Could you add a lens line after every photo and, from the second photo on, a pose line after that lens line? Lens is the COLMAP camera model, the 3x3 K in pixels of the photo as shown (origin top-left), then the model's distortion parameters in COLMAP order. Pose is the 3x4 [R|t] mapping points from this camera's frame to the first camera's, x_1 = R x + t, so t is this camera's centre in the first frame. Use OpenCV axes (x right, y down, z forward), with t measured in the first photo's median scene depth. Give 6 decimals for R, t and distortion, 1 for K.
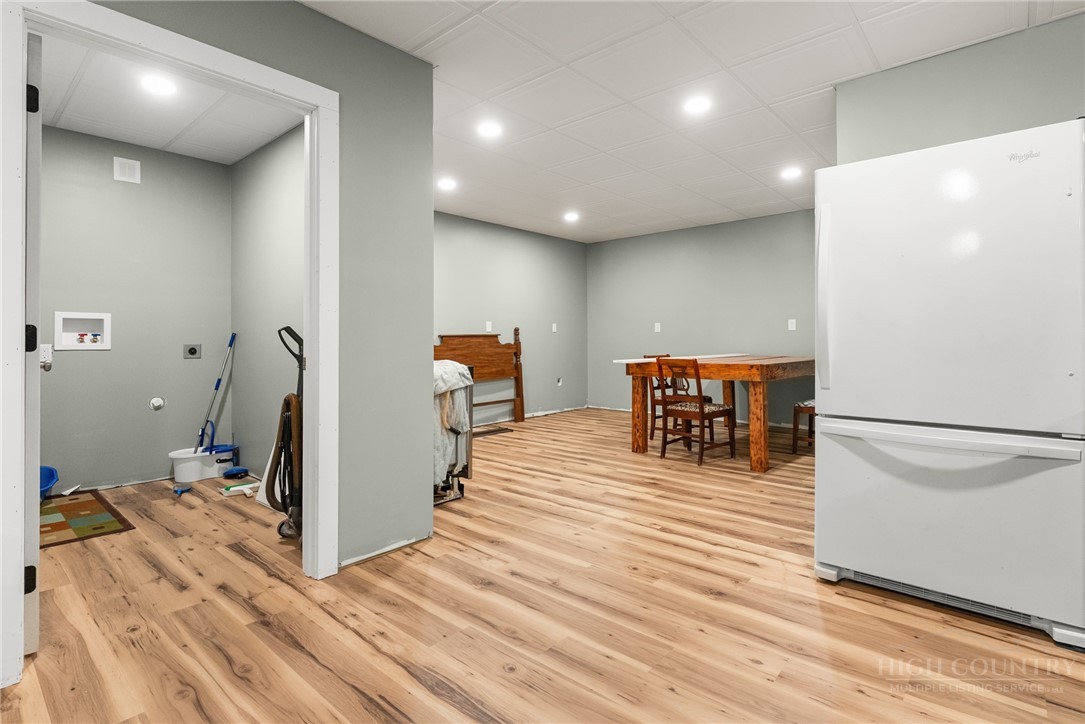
lens RADIAL K [[541.3, 0, 543.2], [0, 541.3, 338.5], [0, 0, 1]] dist [0.000305, -0.000083]
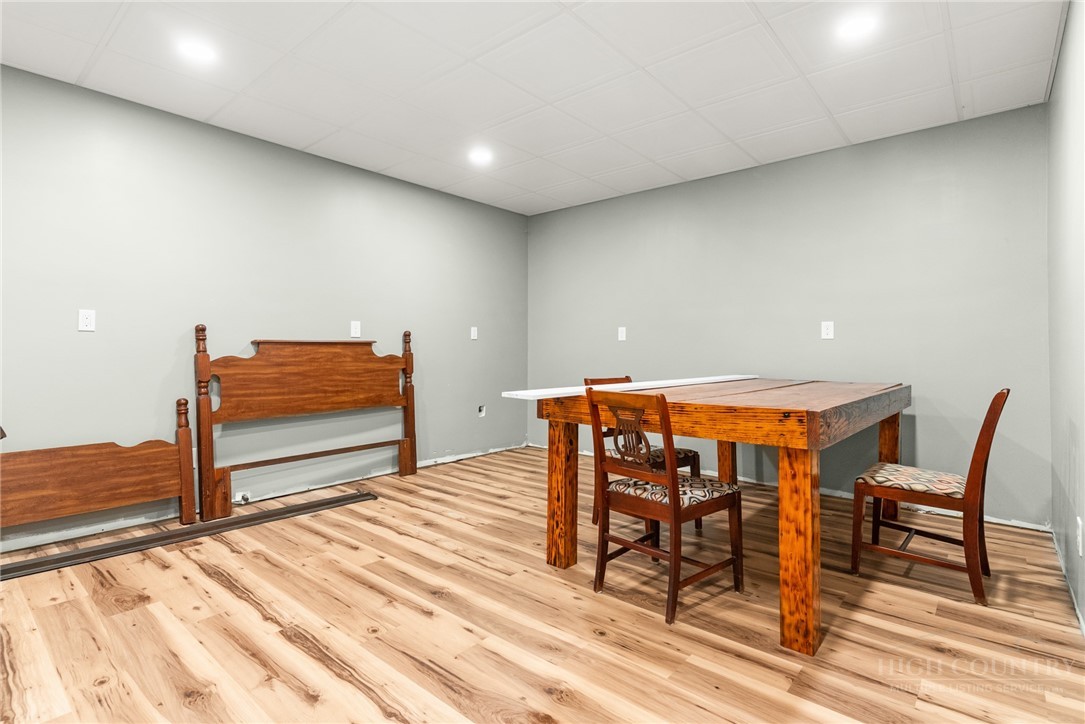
lens RADIAL K [[534.5, 0, 543.7], [0, 534.5, 347.7], [0, 0, 1]] dist [0.001056, 0.000230]
pose [[0.999890, 0.009253, 0.011580, 0.153417], [-0.009219, 0.999953, -0.002998, 0.000073], [-0.011608, 0.002891, 0.999928, 0.478662]]
